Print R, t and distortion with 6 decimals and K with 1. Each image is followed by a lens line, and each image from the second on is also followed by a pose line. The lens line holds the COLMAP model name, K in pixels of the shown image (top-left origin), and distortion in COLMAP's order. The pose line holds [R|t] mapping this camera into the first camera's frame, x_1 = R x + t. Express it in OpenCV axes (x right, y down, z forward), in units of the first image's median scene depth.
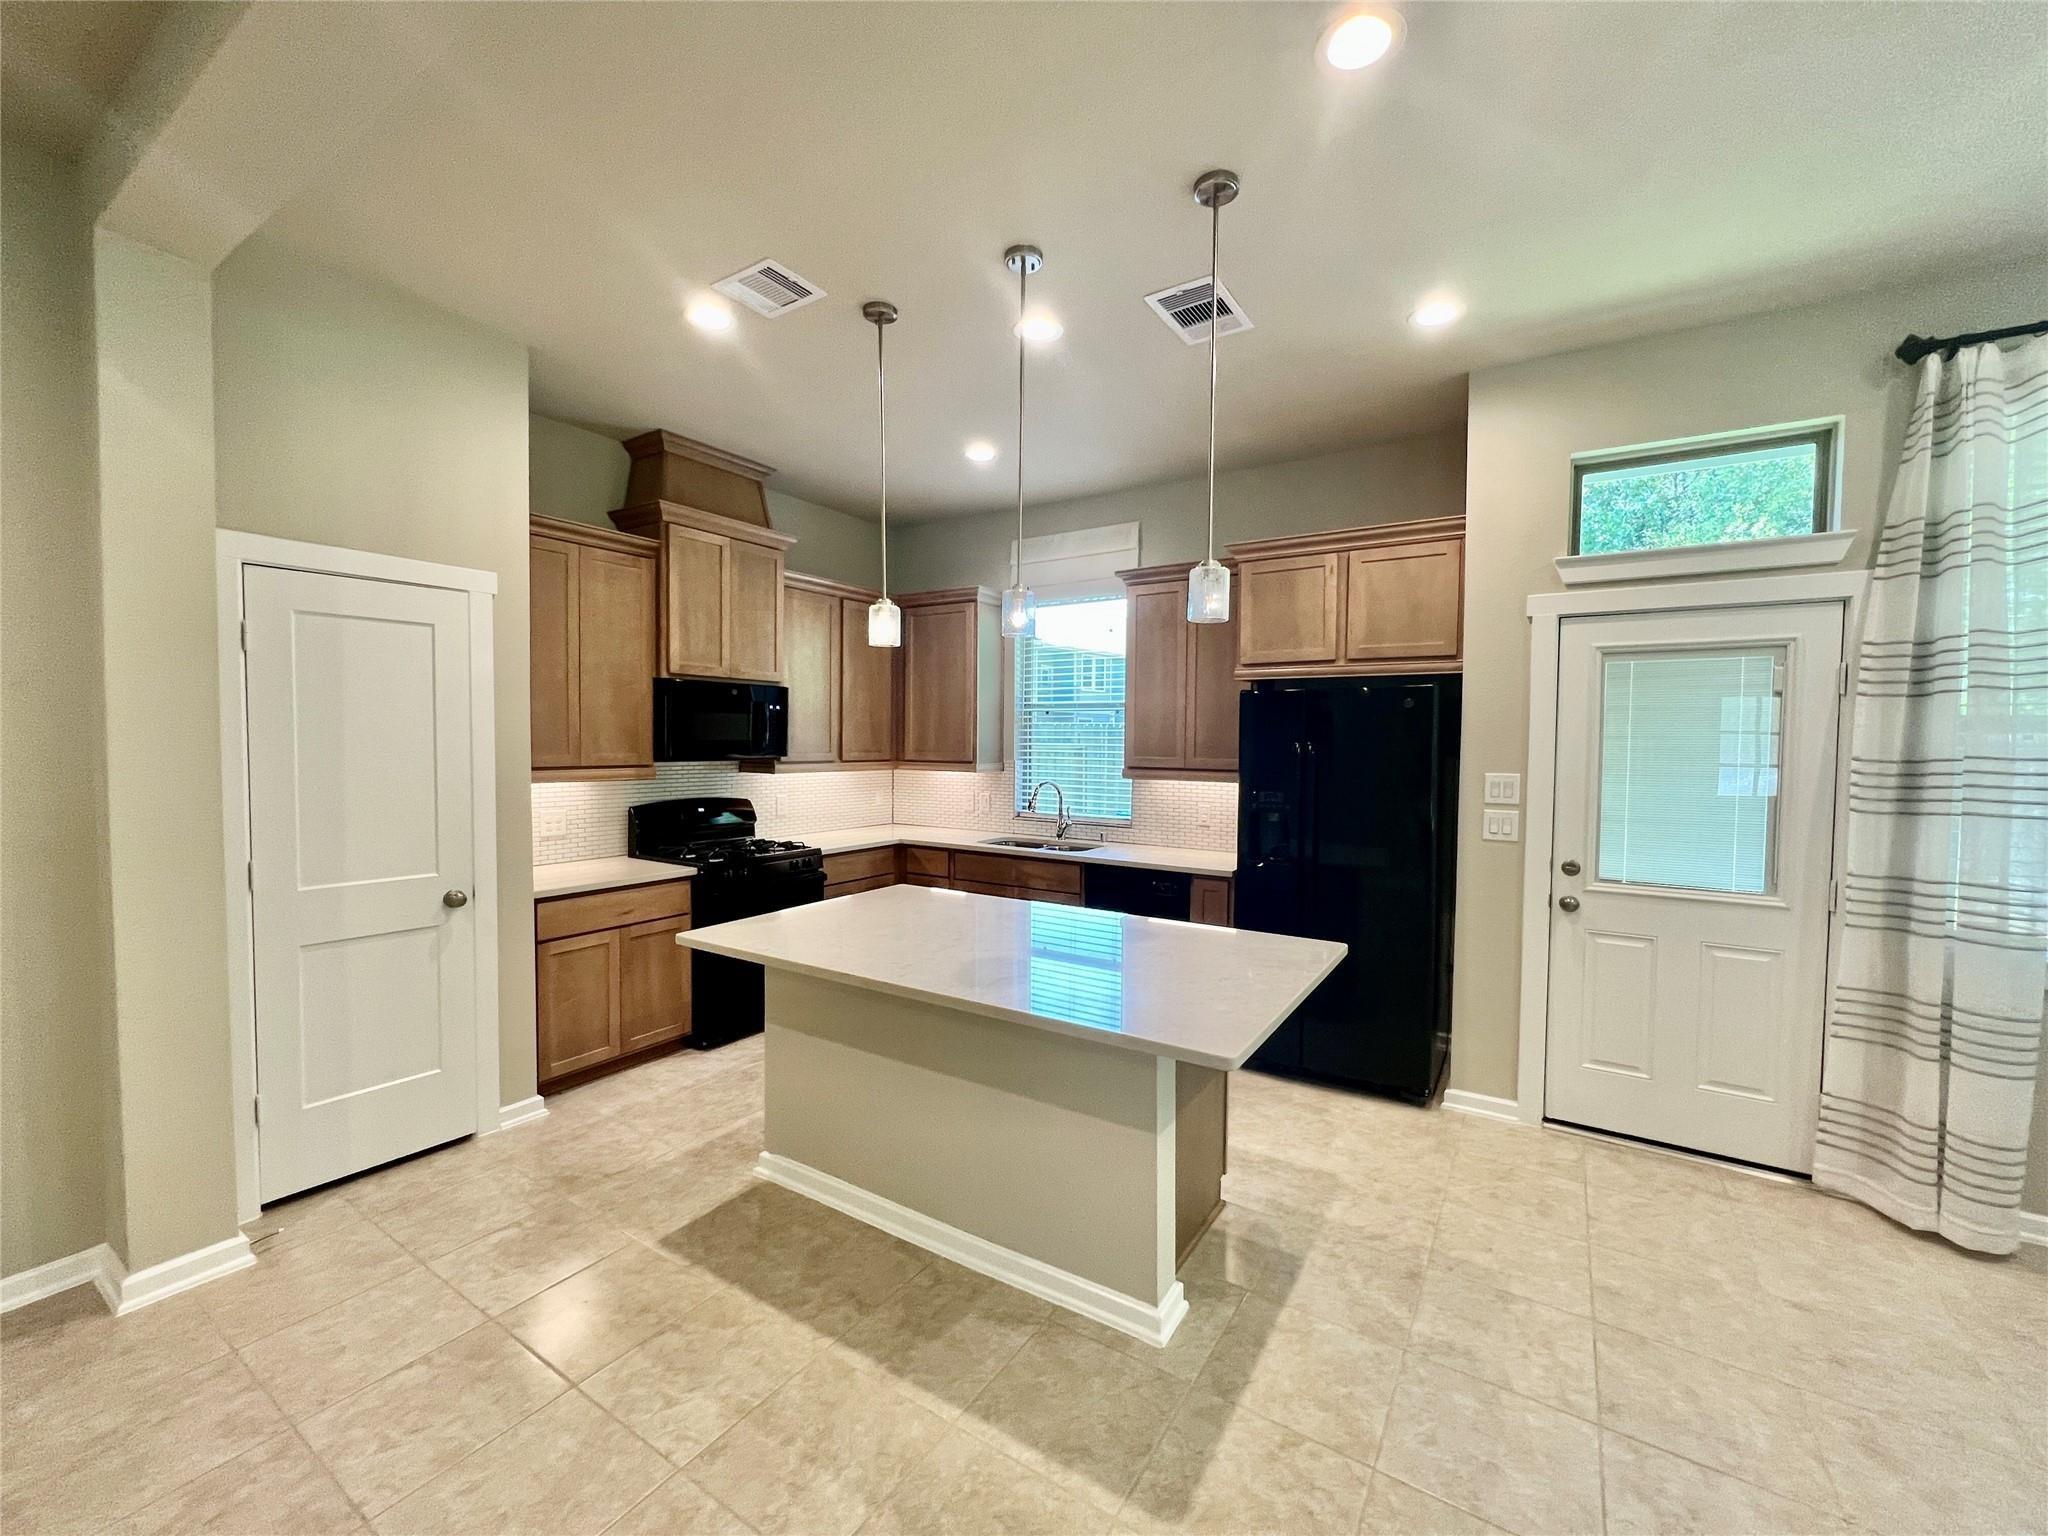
lens RADIAL K [[821.5, 0, 1024.0], [0, 821.5, 768.0], [0, 0, 1]] dist [0.000000, 0.000043]
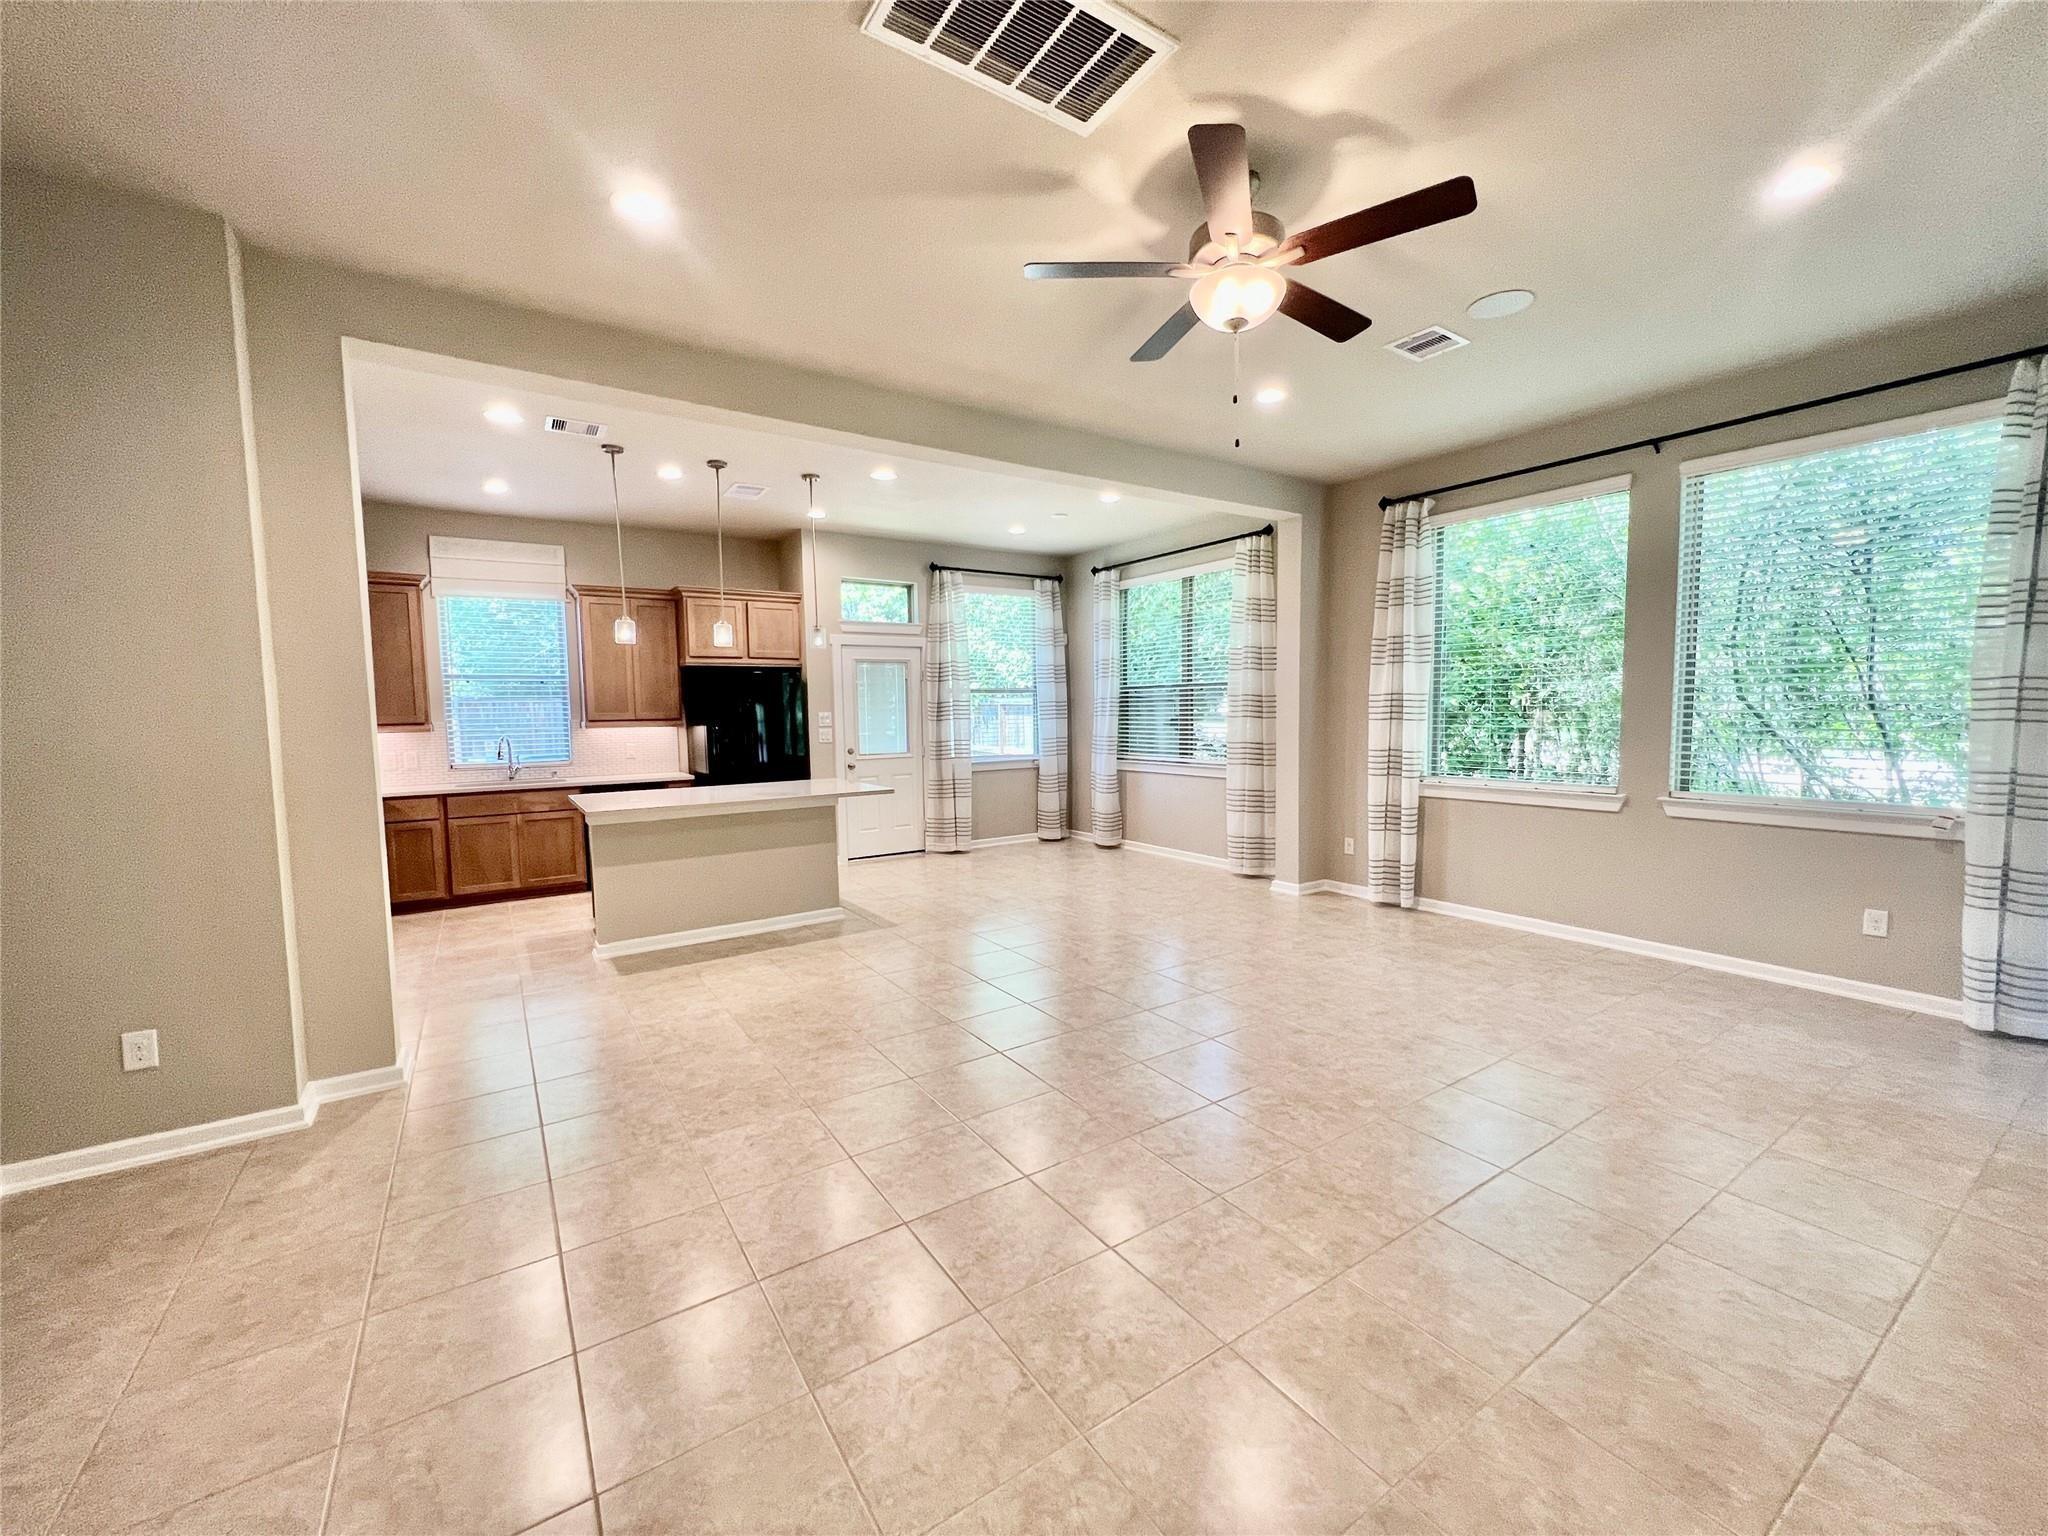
lens RADIAL K [[821.7, 0, 1024.0], [0, 821.7, 768.0], [0, 0, 1]] dist [0.000409, 0.000123]
pose [[0.401414, -0.082792, 0.912147, -1.525002], [0.053512, 0.996325, 0.066883, 0.043843], [-0.914332, 0.021963, 0.404369, -0.489943]]
